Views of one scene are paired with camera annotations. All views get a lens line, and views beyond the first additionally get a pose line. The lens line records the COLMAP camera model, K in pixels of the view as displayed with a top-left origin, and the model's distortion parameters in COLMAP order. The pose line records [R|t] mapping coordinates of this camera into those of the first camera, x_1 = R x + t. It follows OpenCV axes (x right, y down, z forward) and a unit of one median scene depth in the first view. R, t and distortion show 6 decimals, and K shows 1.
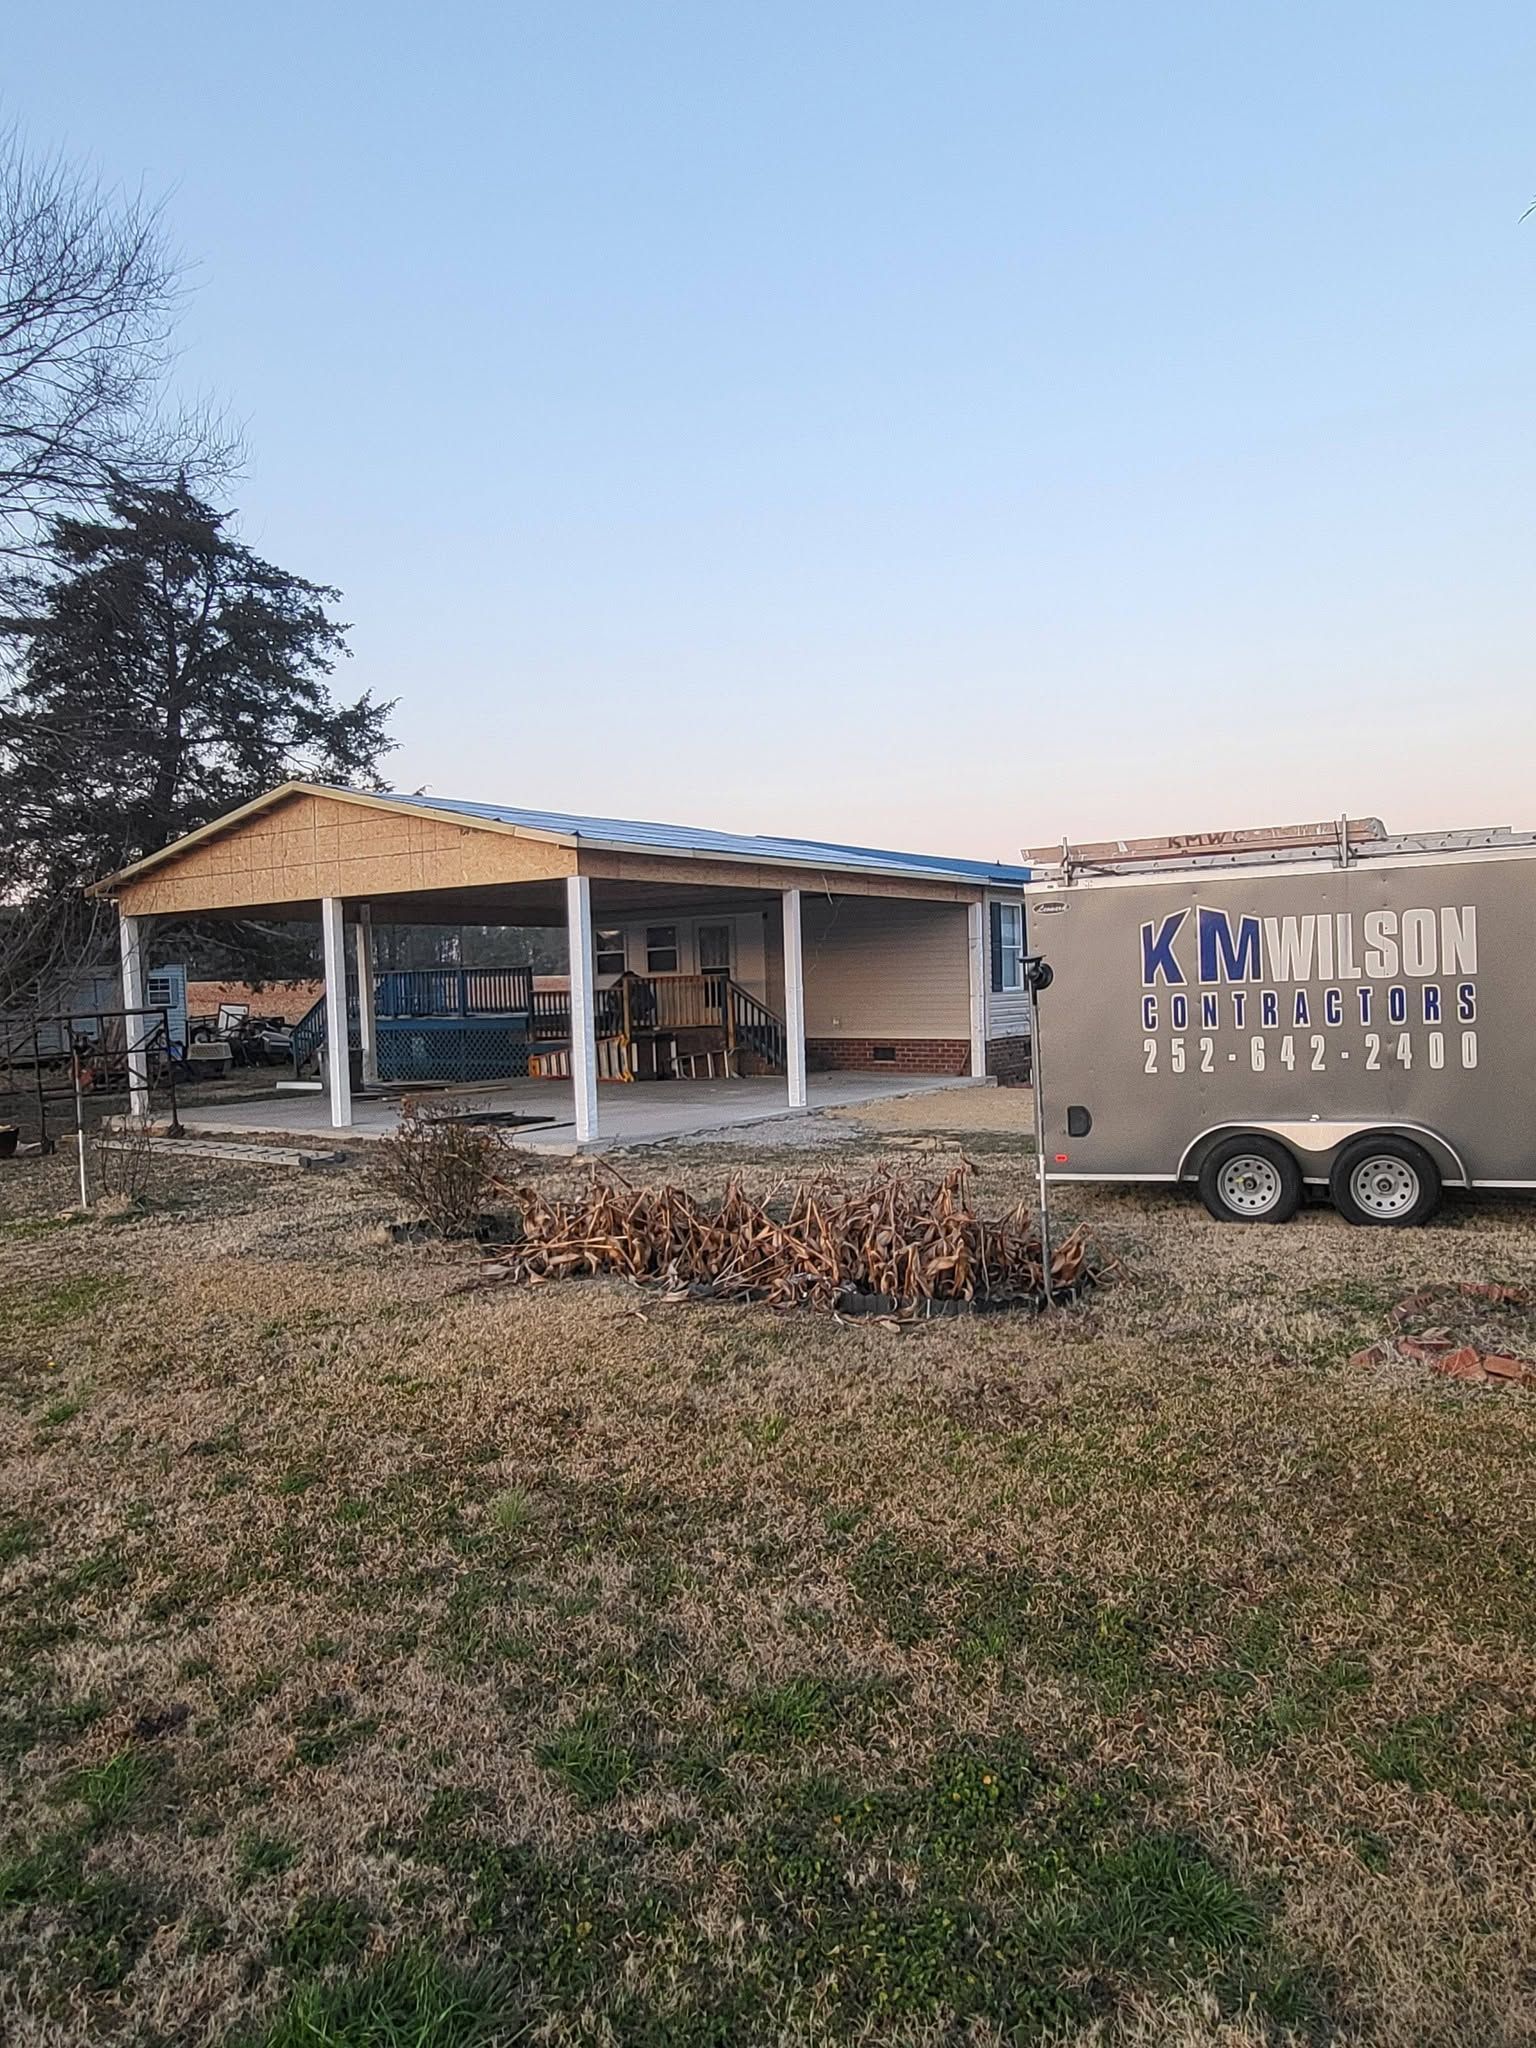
lens RADIAL K [[1427.5, 0, 770.0], [0, 1427.5, 1016.7], [0, 0, 1]] dist [0.069002, -0.074356]
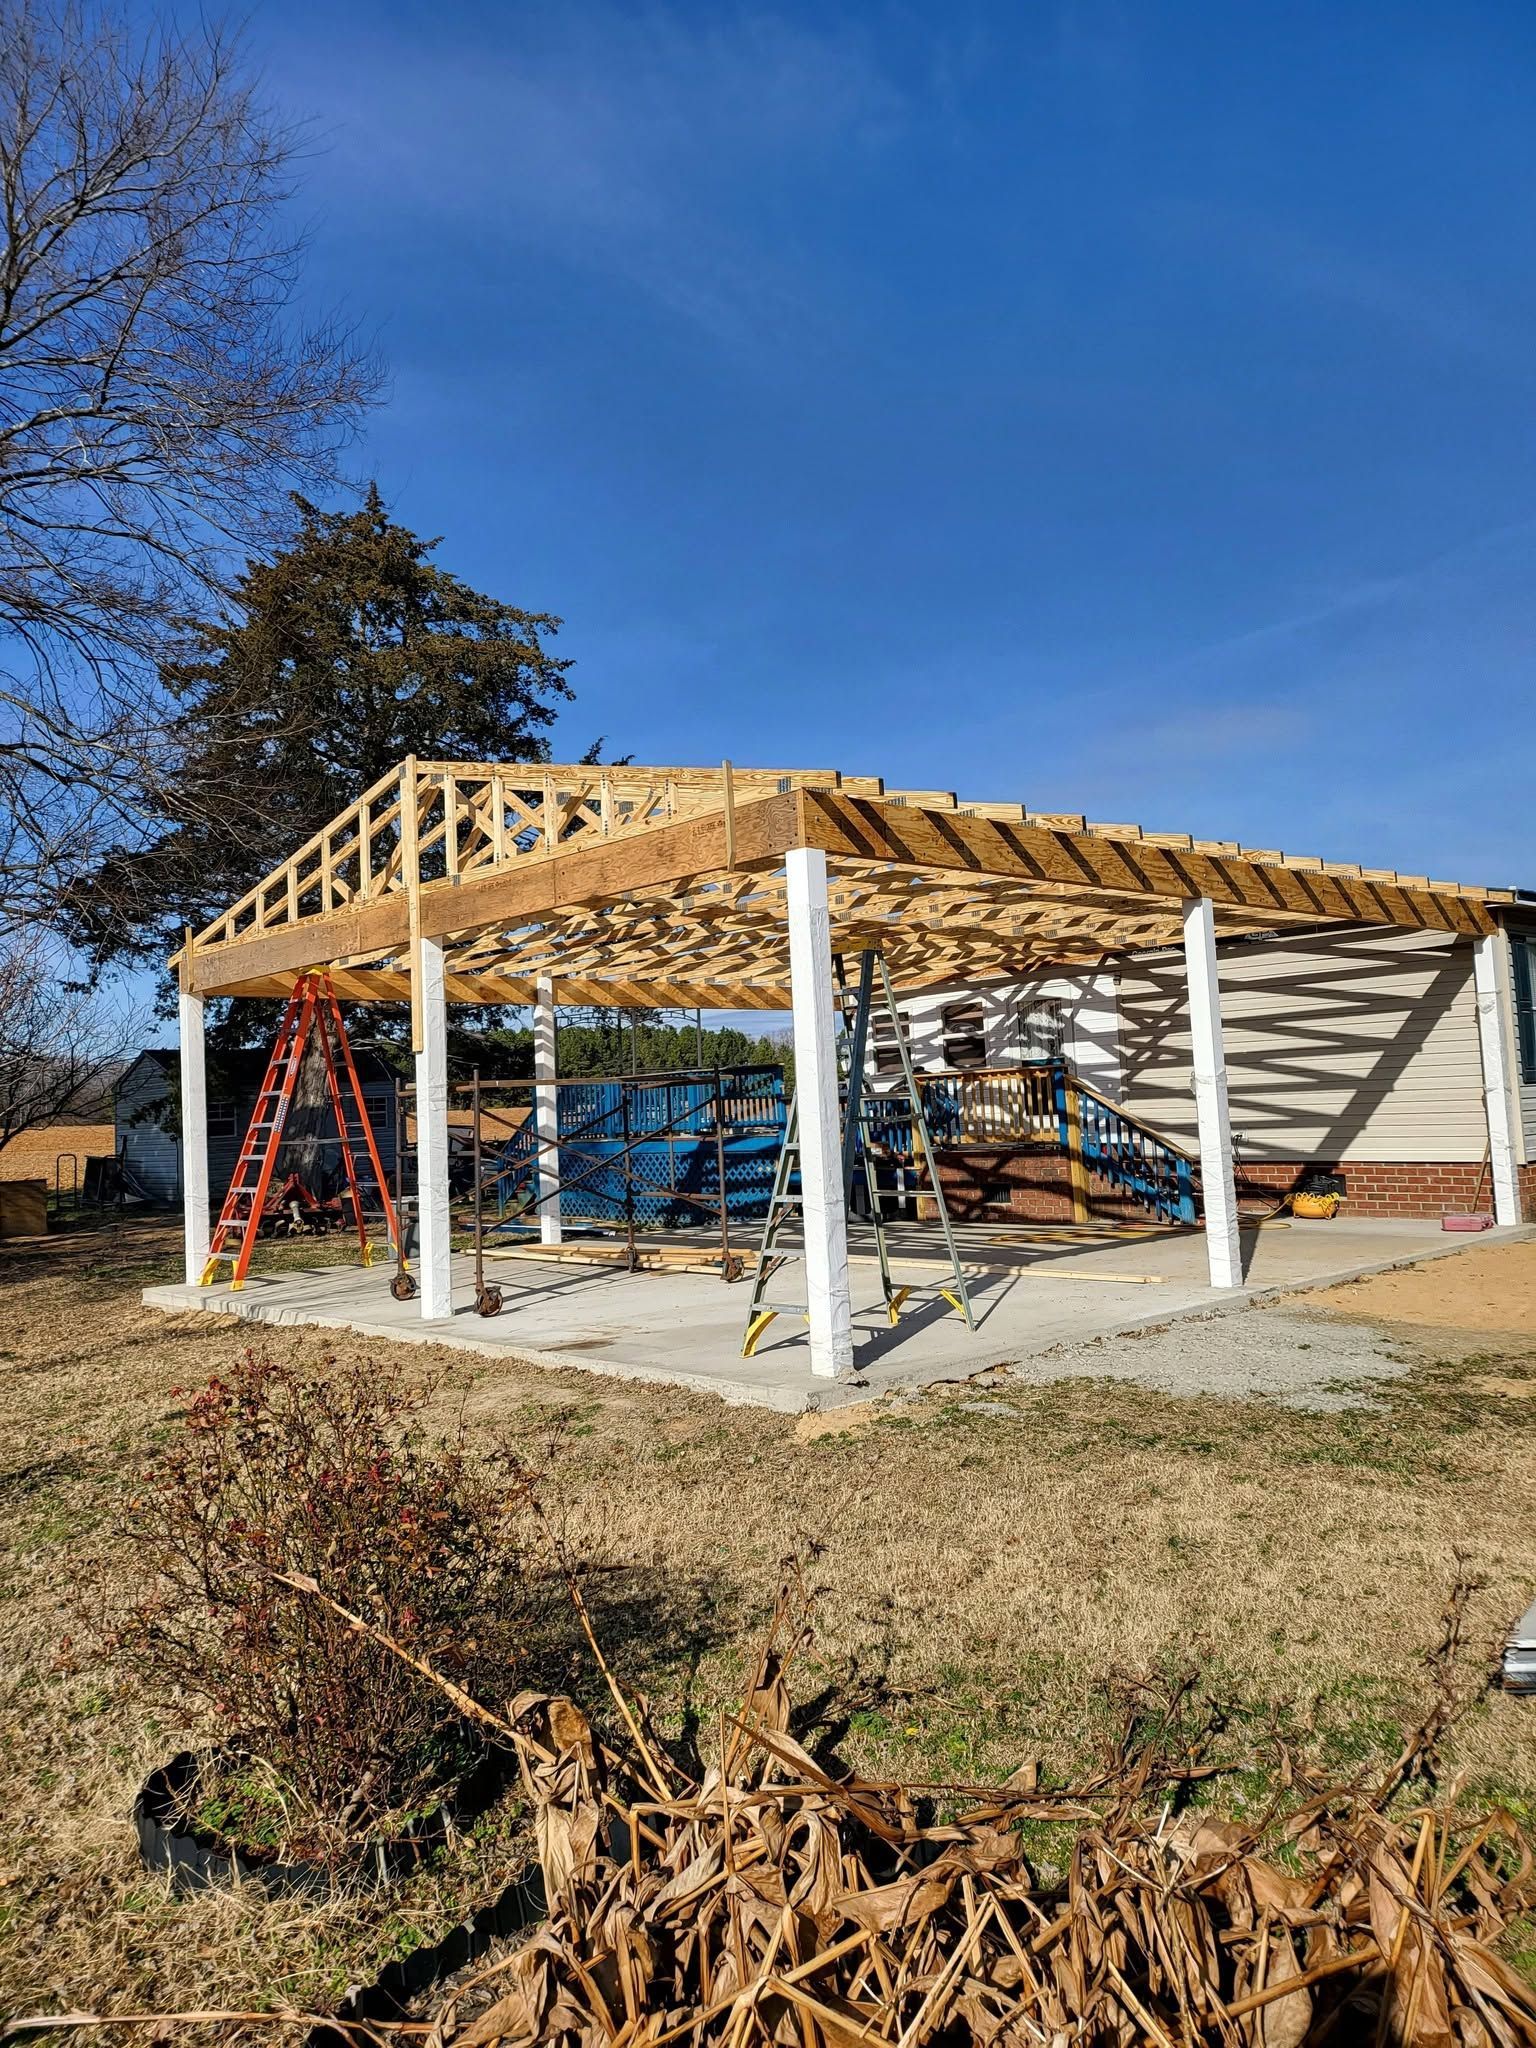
lens RADIAL K [[1413.3, 0, 747.8], [0, 1413.3, 1023.5], [0, 0, 1]] dist [0.005245, -0.078341]
pose [[0.975374, -0.029778, -0.218536, -0.023589], [0.011295, 0.996287, -0.085346, 0.003753], [0.220266, 0.080776, 0.972090, 0.257208]]
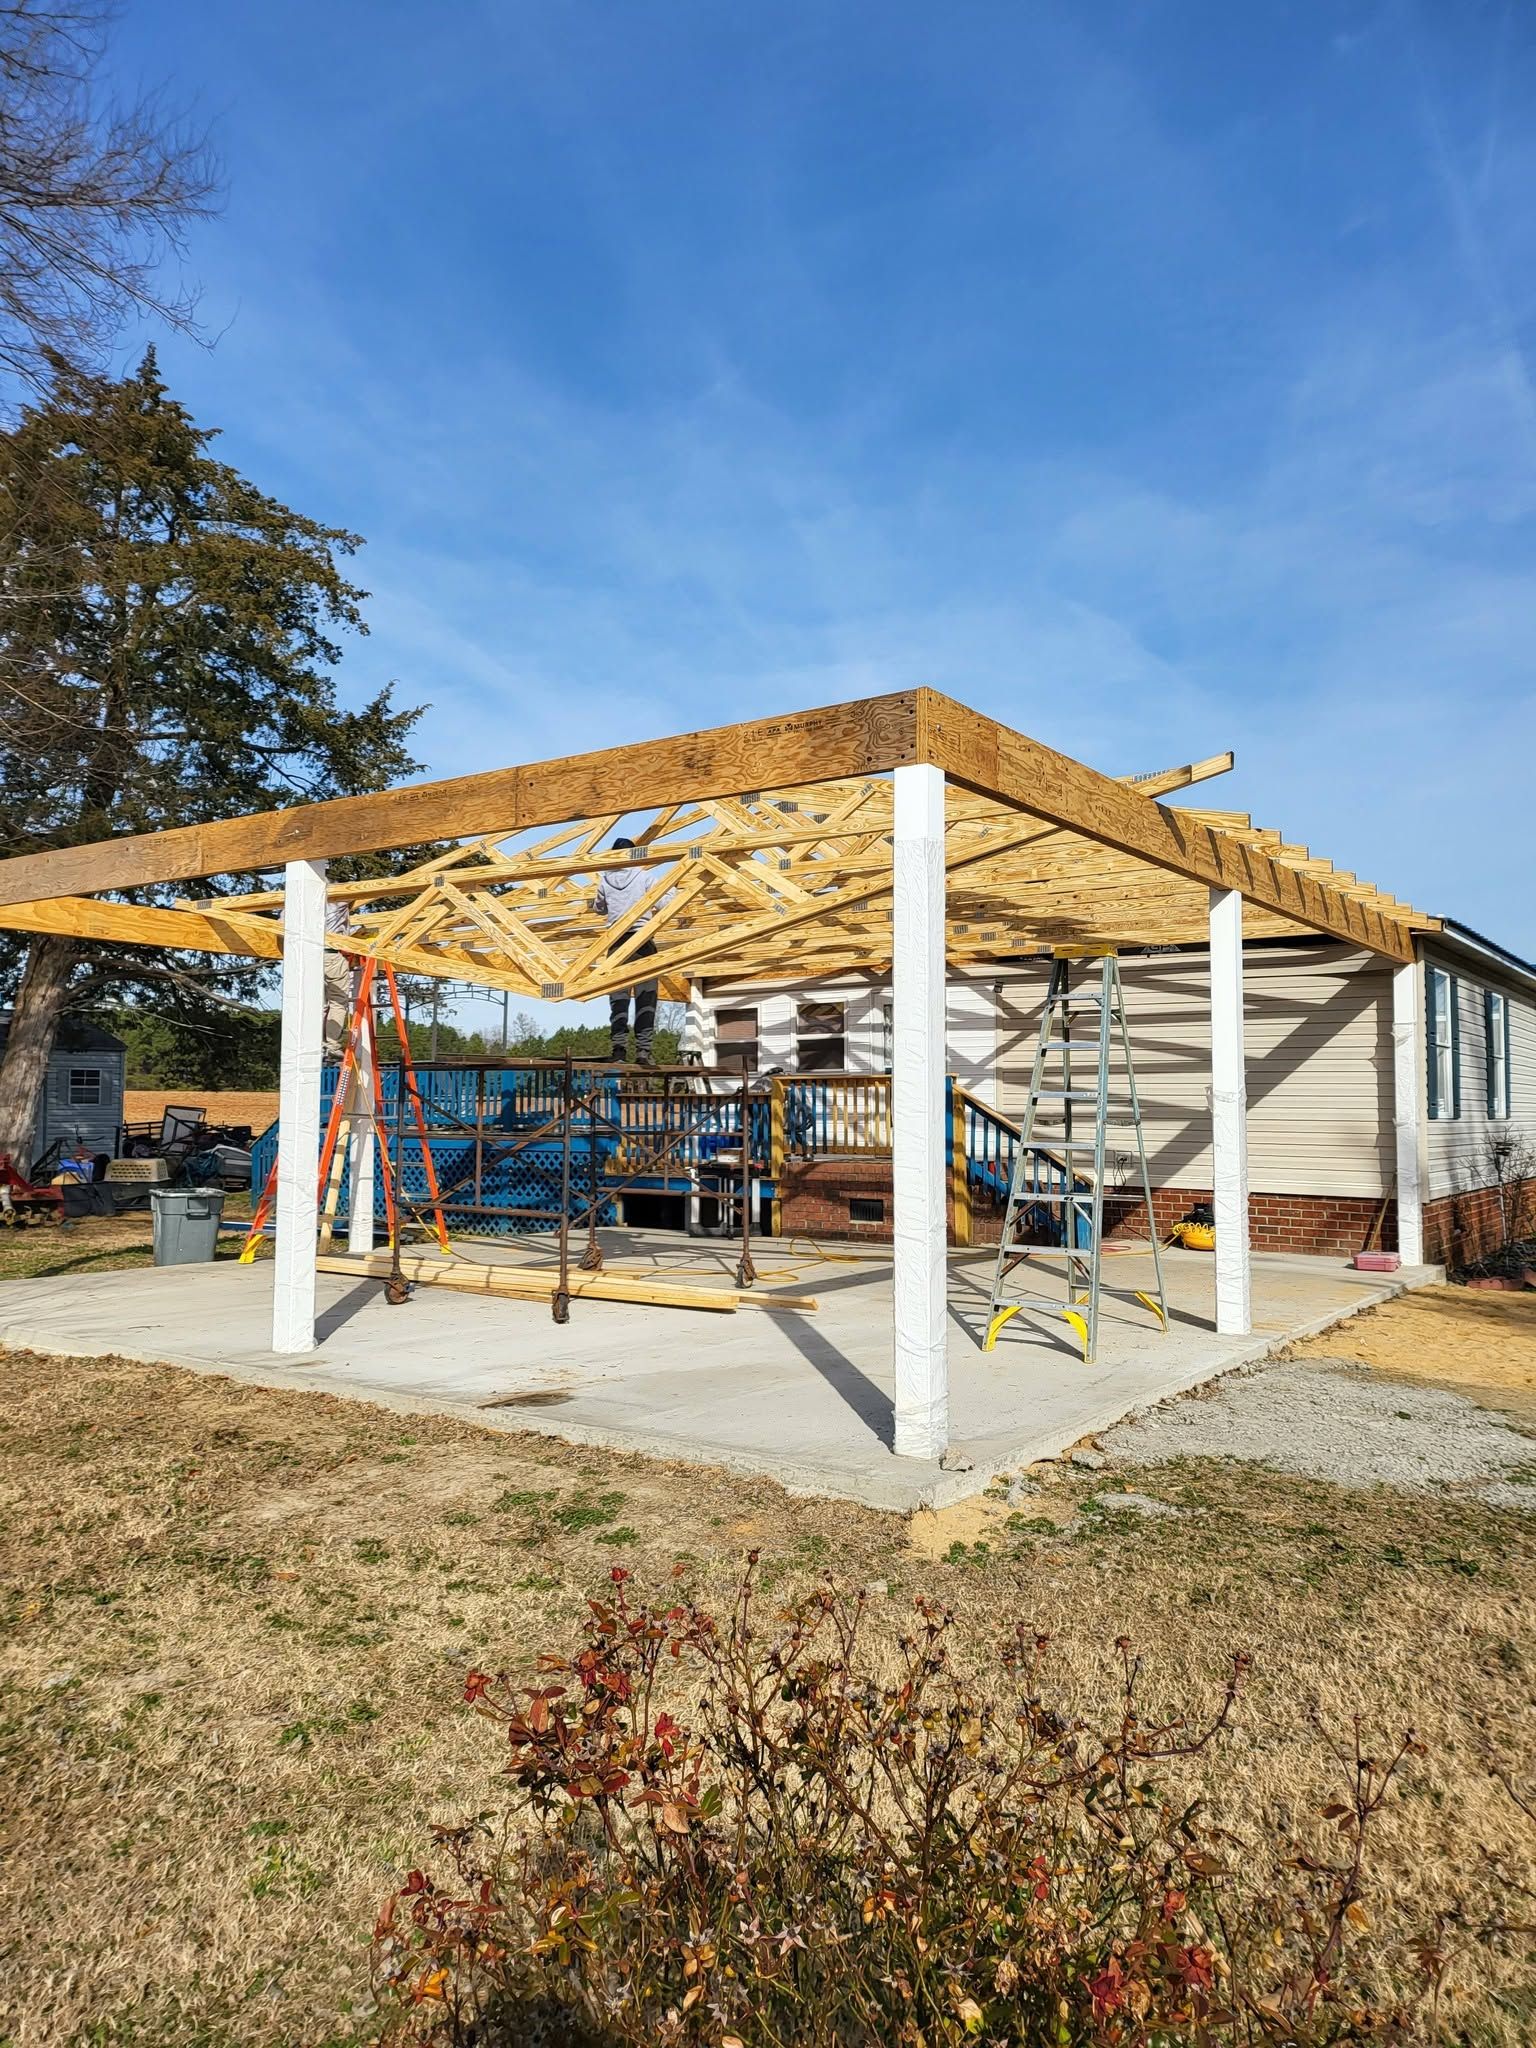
lens RADIAL K [[1367.4, 0, 726.7], [0, 1367.4, 1044.6], [0, 0, 1]] dist [0.133814, -0.232714]
pose [[0.999383, 0.033230, -0.011404, -0.094858], [-0.034008, 0.996481, -0.076611, 0.004586], [0.008818, 0.076952, 0.996996, 0.320217]]
